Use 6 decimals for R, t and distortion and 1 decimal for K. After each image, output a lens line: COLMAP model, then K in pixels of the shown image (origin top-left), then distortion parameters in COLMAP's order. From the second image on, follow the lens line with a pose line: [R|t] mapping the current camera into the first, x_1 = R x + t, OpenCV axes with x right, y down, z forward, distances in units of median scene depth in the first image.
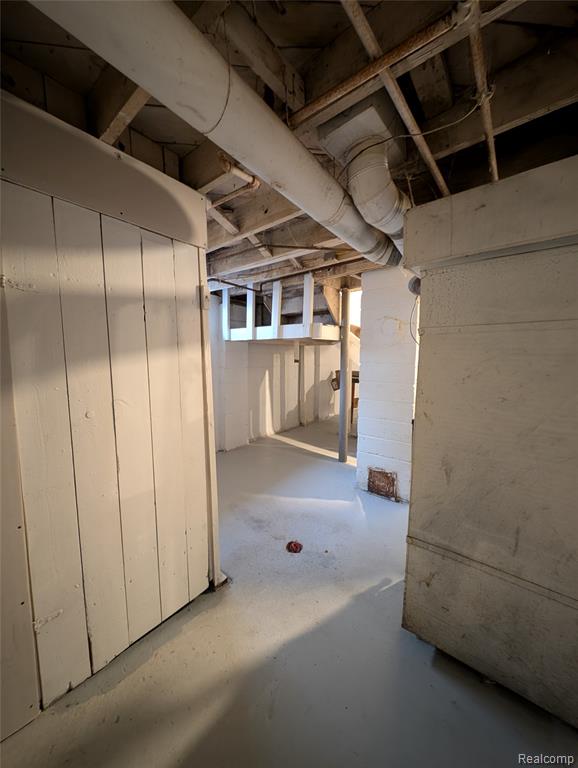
lens RADIAL K [[284.2, 0, 287.5], [0, 284.2, 386.5], [0, 0, 1]] dist [0.000748, -0.000074]
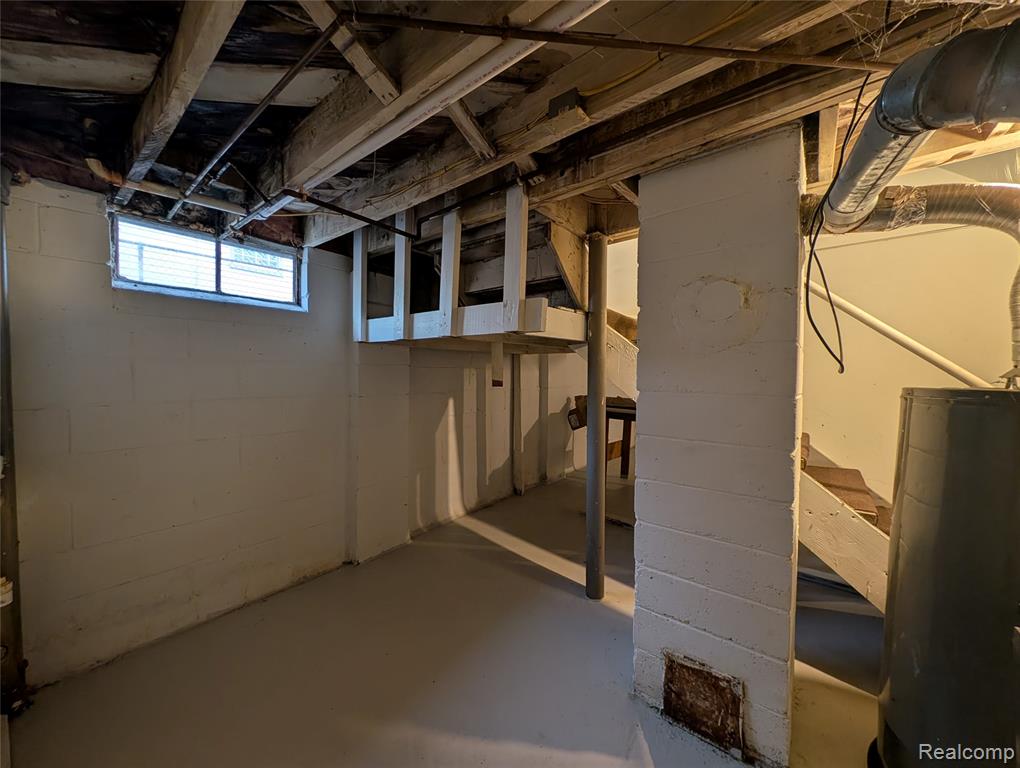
lens RADIAL K [[377.5, 0, 511.8], [0, 377.5, 381.9], [0, 0, 1]] dist [0.000748, -0.000074]
pose [[0.999967, 0.001845, 0.007895, 0.052850], [-0.001243, 0.997133, -0.075658, -0.045007], [-0.008012, 0.075646, 0.997103, 0.364434]]
